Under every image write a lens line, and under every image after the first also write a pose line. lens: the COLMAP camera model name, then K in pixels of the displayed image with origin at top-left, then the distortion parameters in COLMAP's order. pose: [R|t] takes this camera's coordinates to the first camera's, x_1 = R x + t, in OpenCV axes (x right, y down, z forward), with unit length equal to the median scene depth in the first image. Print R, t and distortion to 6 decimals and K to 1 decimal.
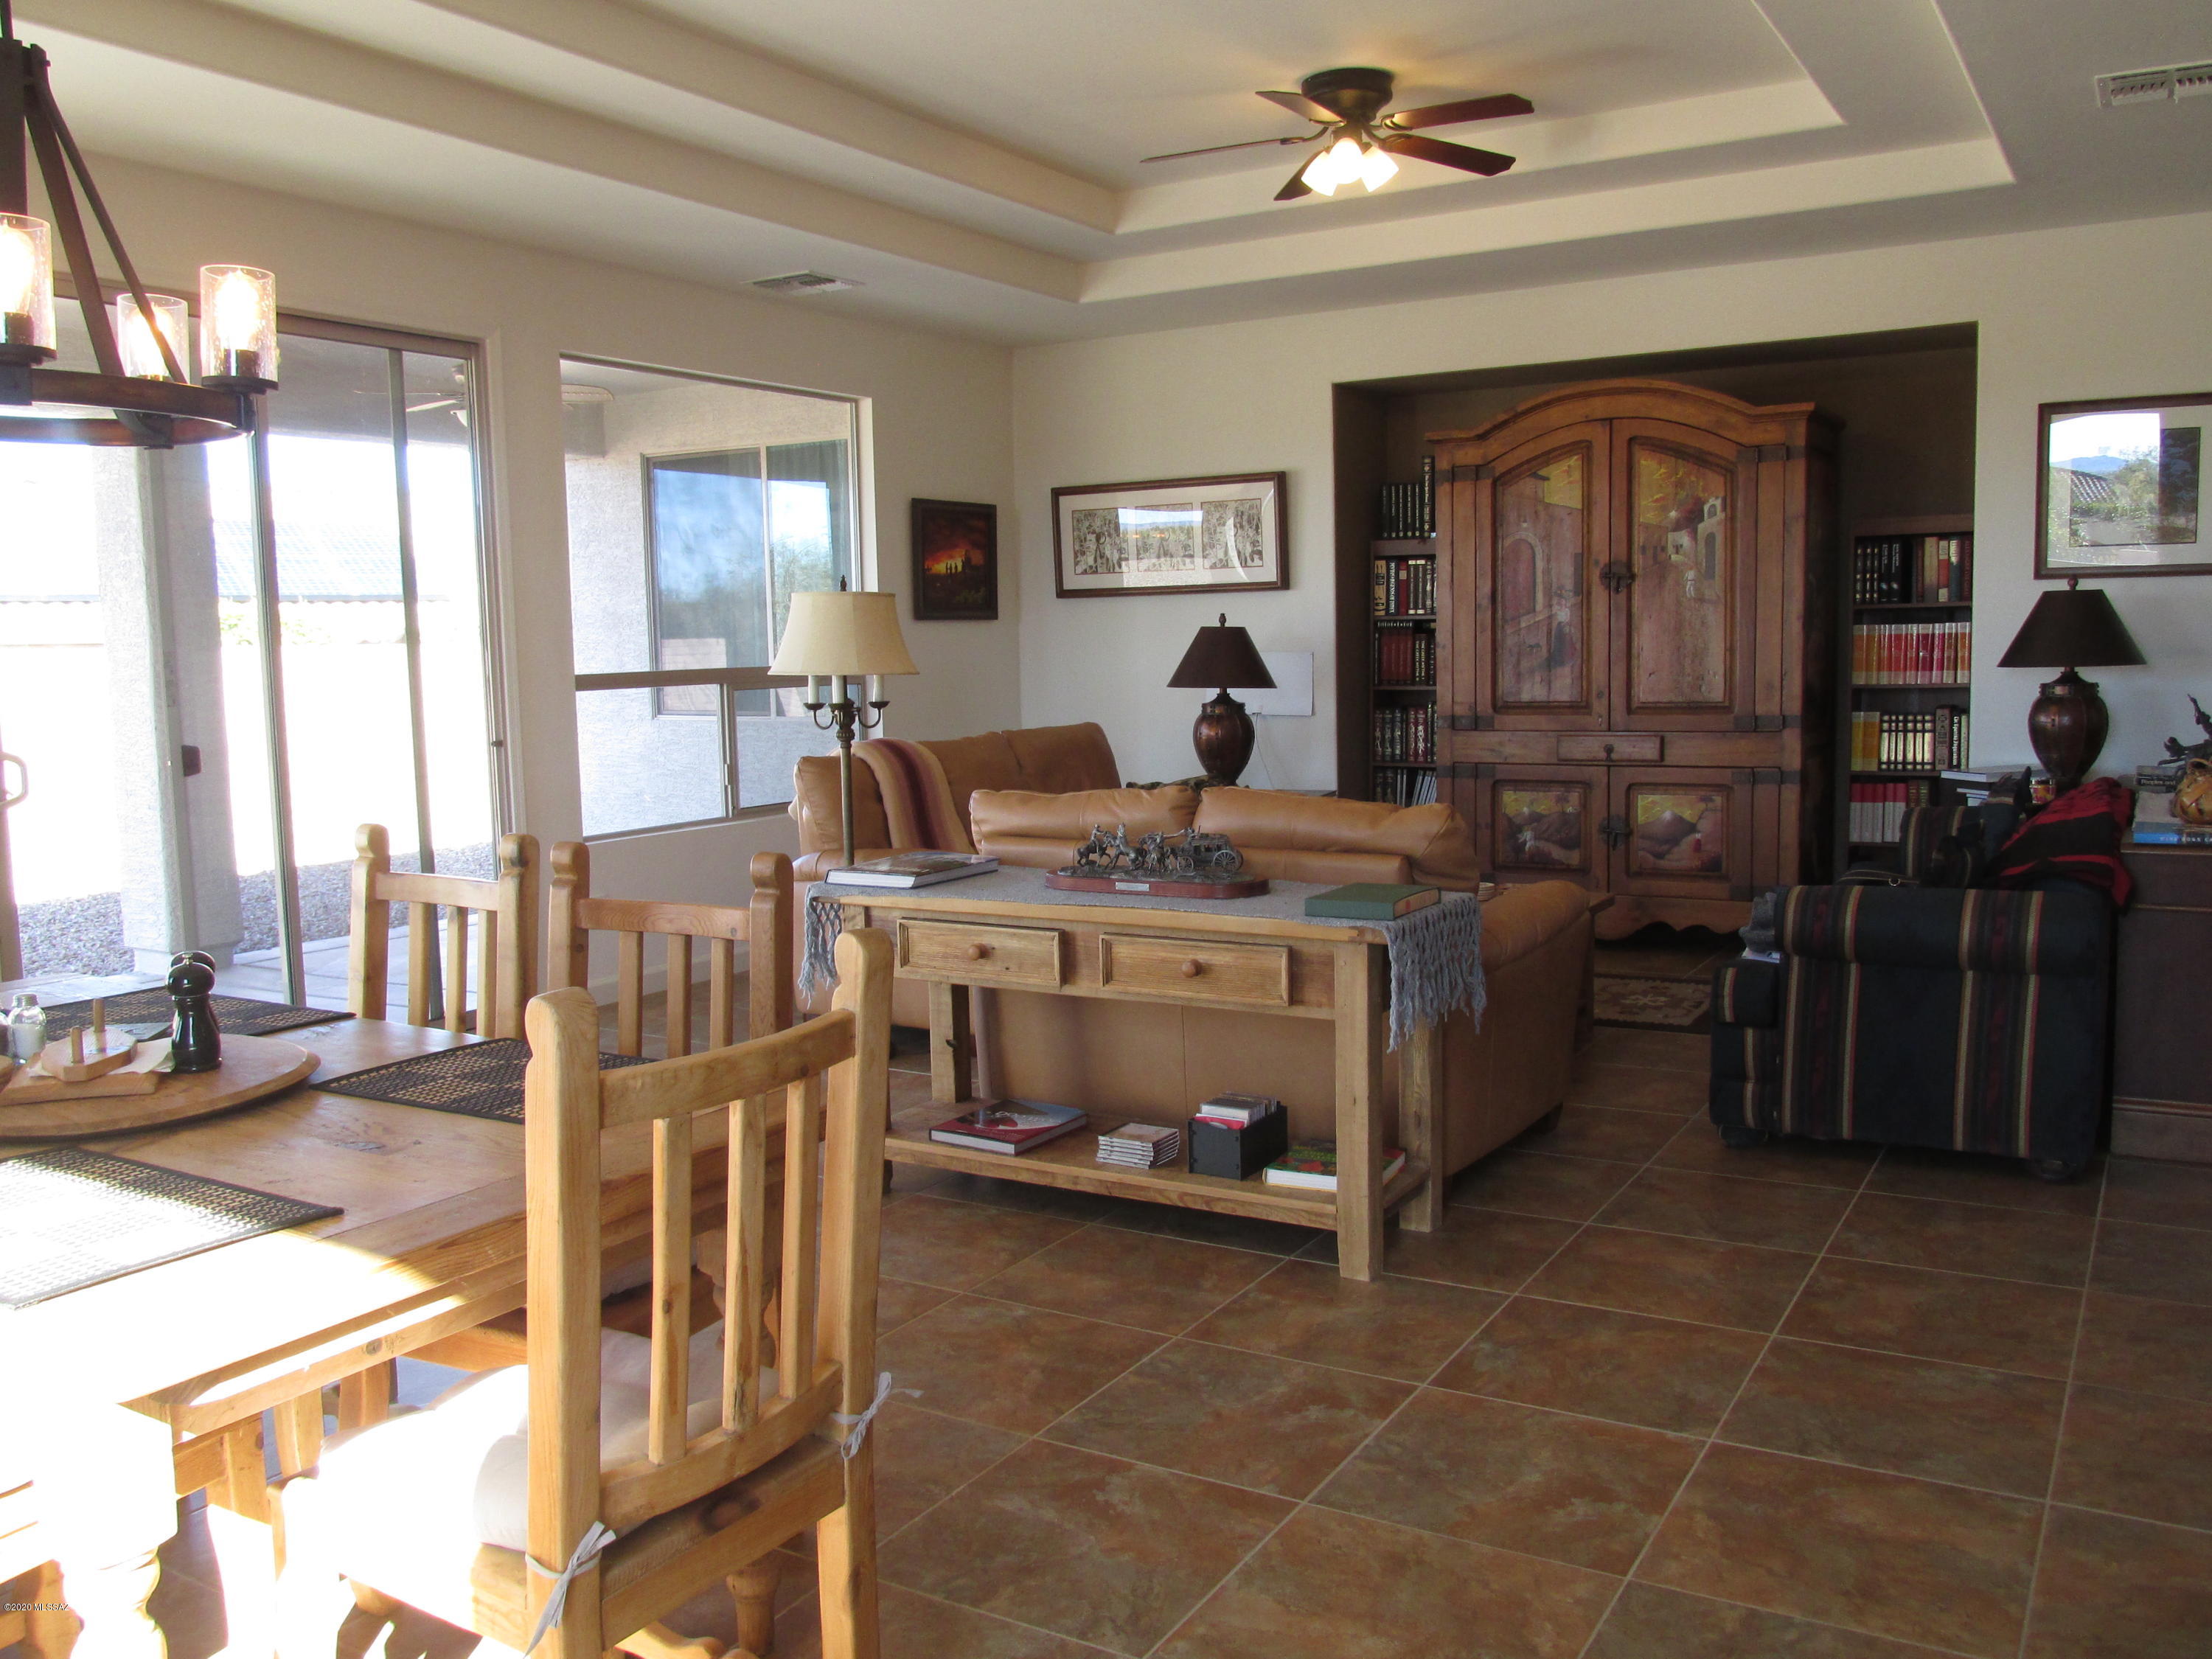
lens RADIAL K [[1832.0, 0, 1135.0], [0, 1832.0, 828.1], [0, 0, 1]] dist [-0.014651, -0.006301]
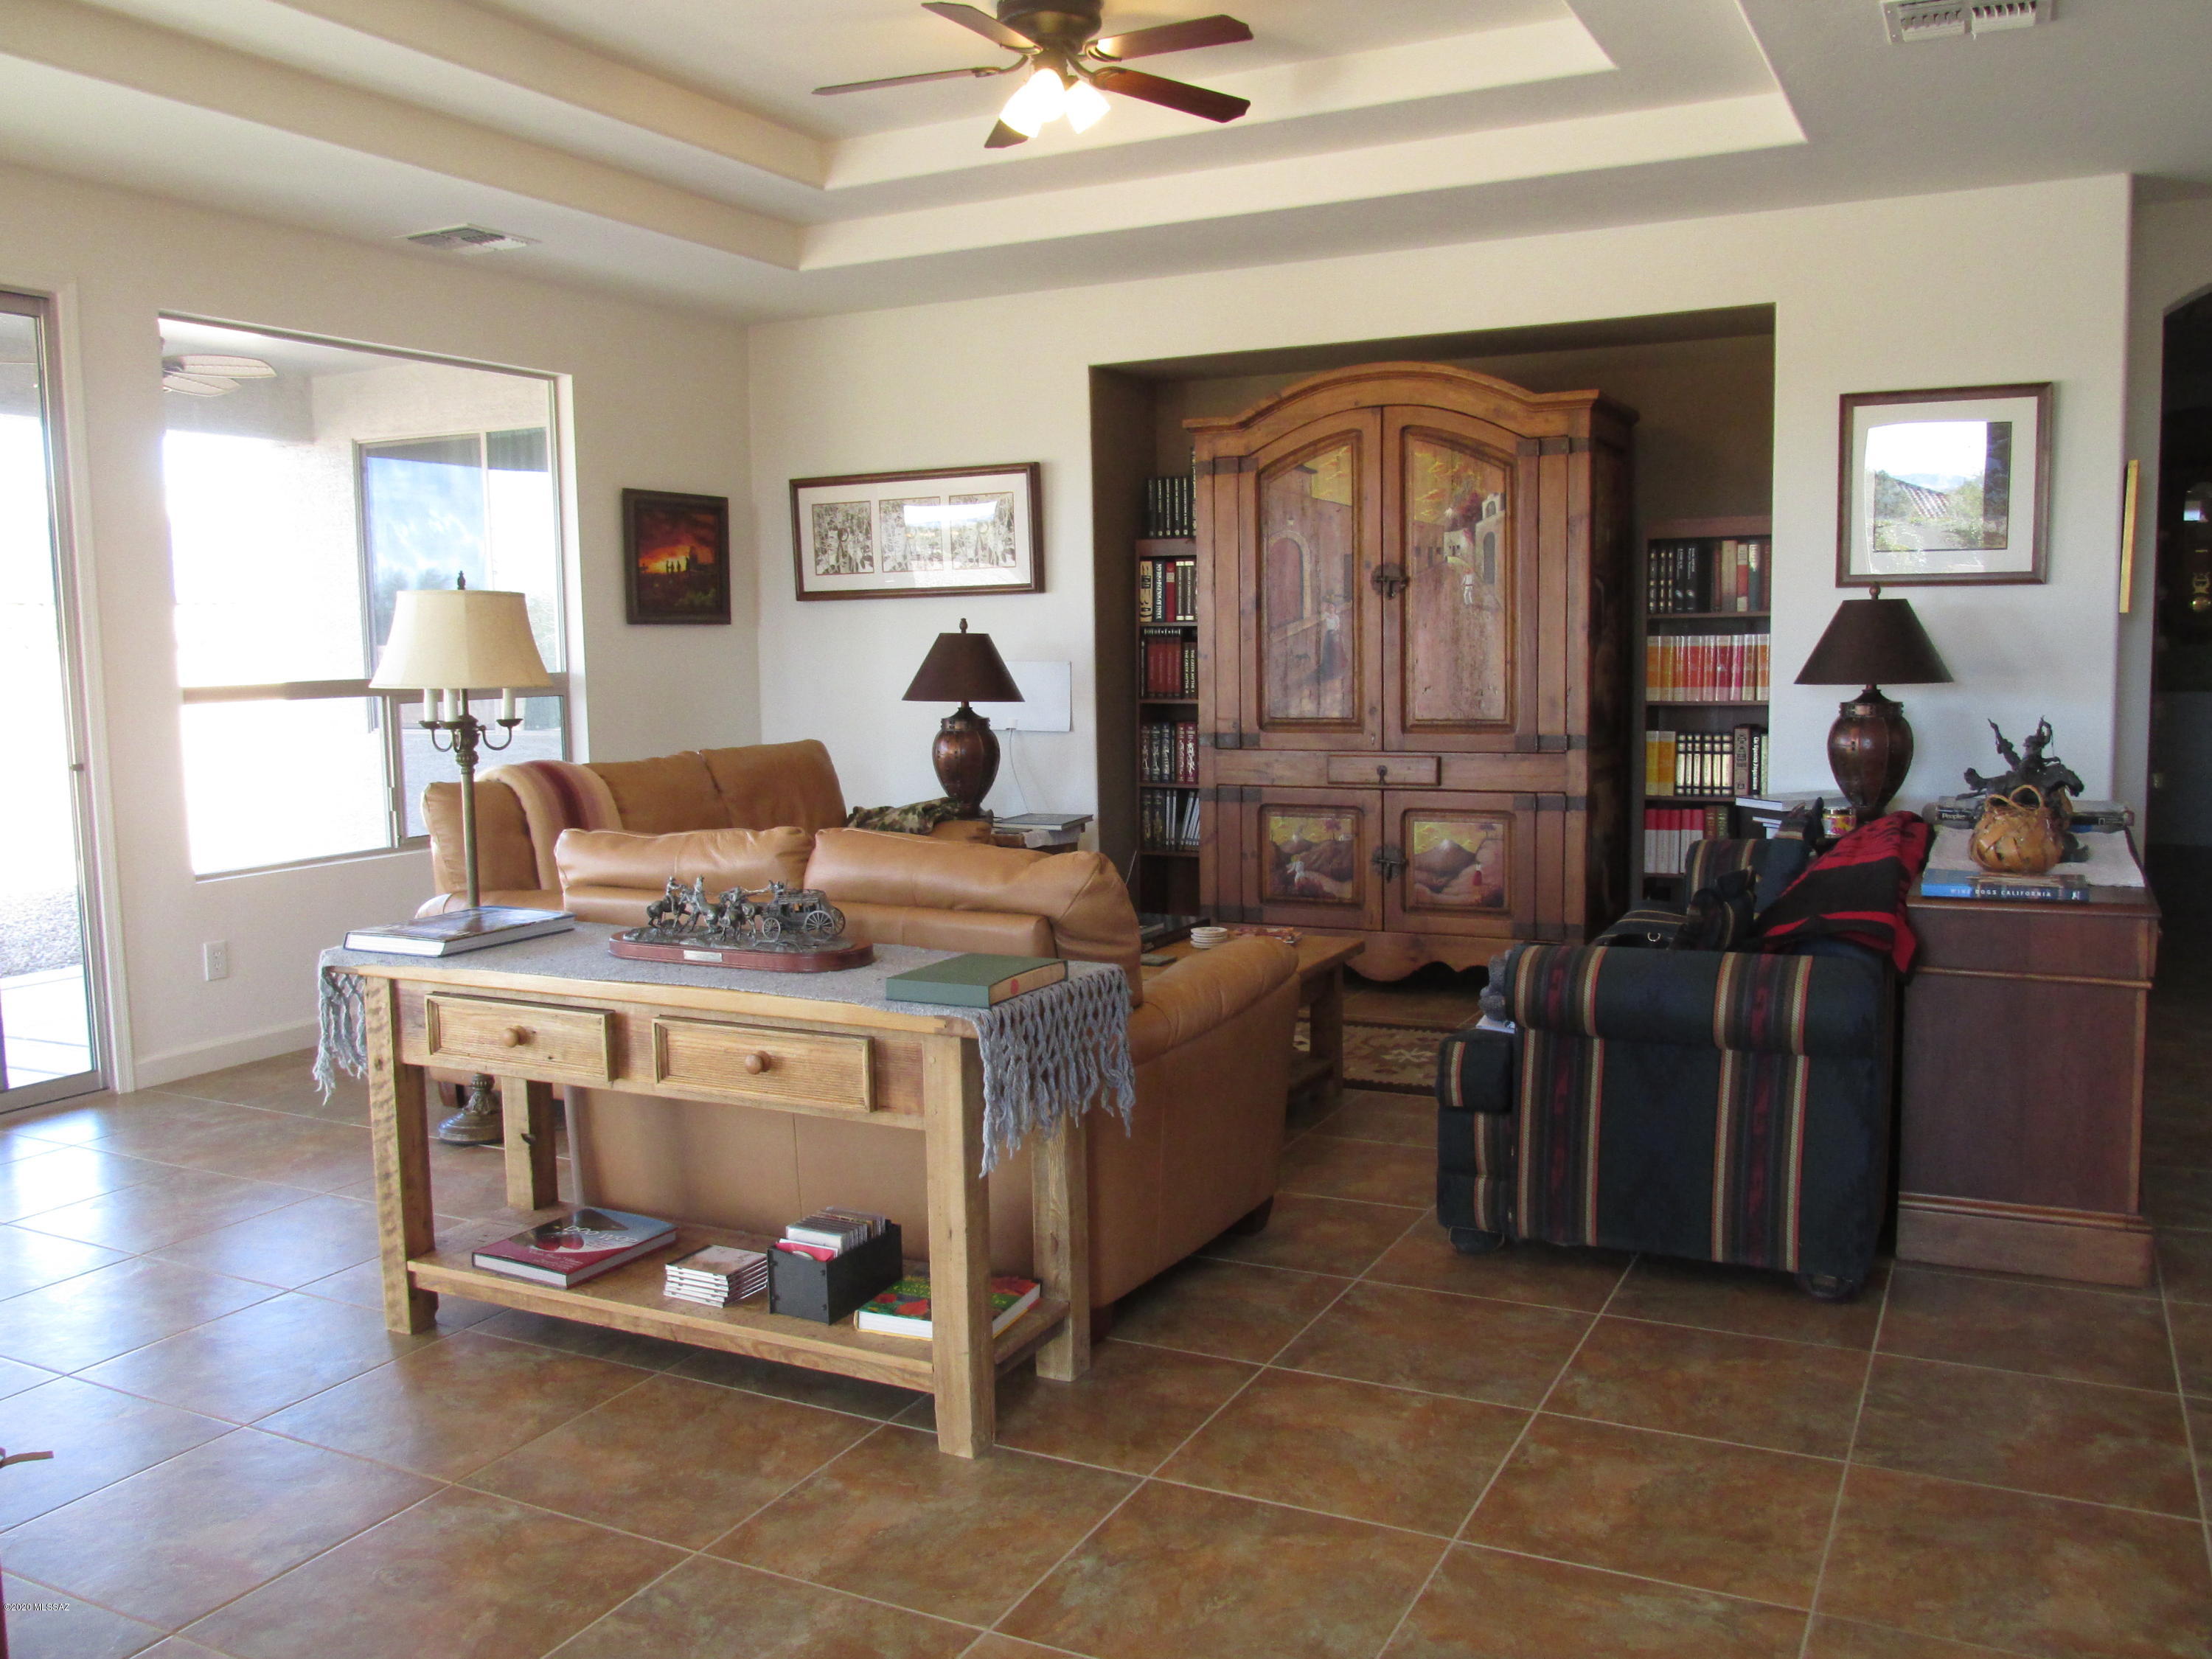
lens RADIAL K [[1833.5, 0, 1115.9], [0, 1833.5, 833.9], [0, 0, 1]] dist [-0.029719, 0.005813]
pose [[0.998113, -0.000175, 0.061406, 0.078752], [0.000215, 1.000000, -0.000644, -0.012766], [-0.061406, 0.000656, 0.998113, 0.113971]]
